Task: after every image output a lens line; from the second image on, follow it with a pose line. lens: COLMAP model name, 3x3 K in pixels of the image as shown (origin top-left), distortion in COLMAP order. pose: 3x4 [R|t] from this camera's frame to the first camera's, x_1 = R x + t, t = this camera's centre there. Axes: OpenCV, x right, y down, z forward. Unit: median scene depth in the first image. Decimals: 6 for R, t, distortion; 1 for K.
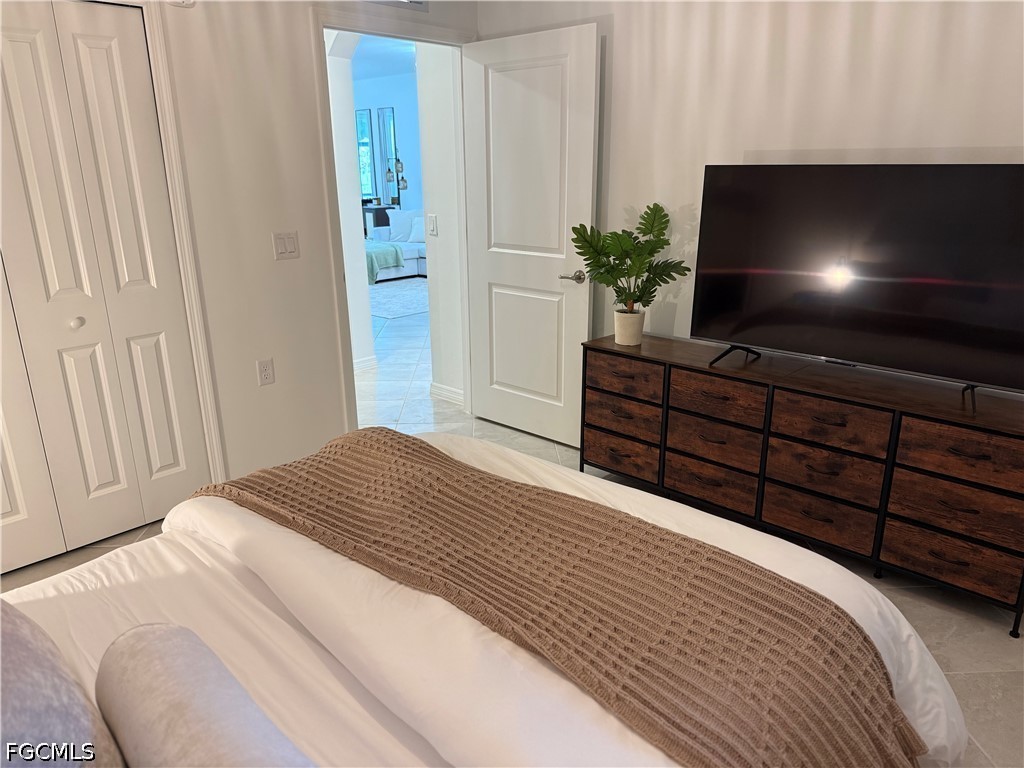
lens RADIAL K [[715.8, 0, 512.0], [0, 715.8, 384.0], [0, 0, 1]] dist [0.128096, -0.213612]
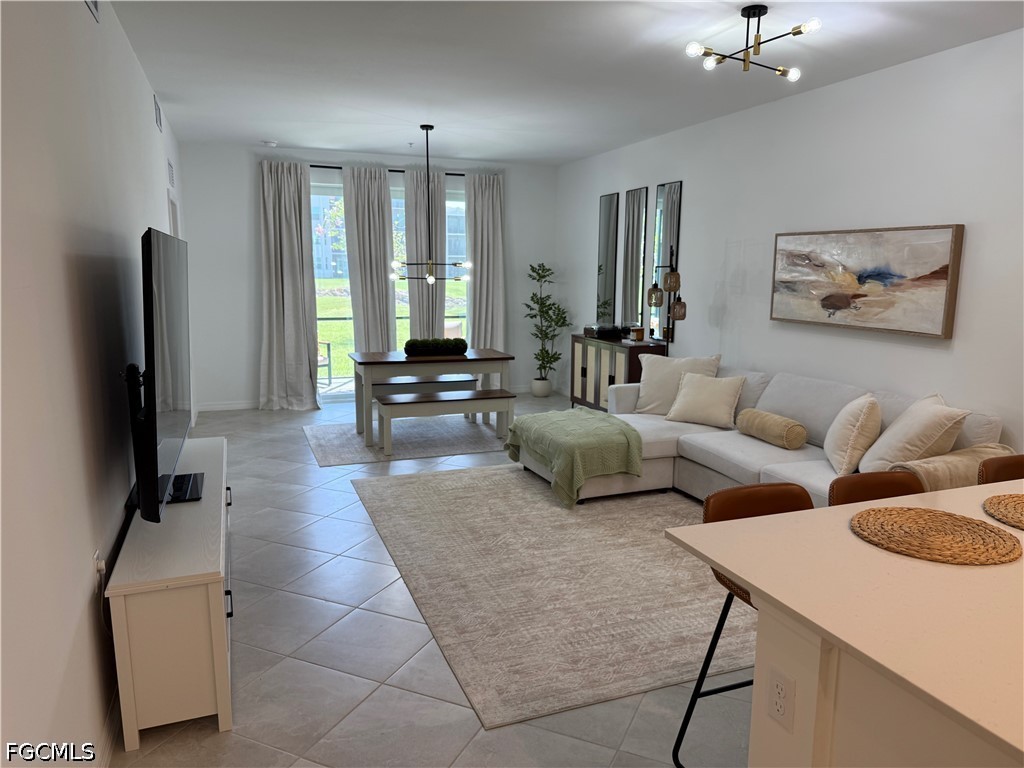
lens RADIAL K [[715.8, 0, 512.0], [0, 715.8, 384.0], [0, 0, 1]] dist [0.128096, -0.213612]
pose [[0.894370, 0.084257, -0.439321, -0.014845], [-0.142401, 0.984637, -0.101056, -0.147249], [0.424057, 0.152941, 0.892628, 0.461639]]
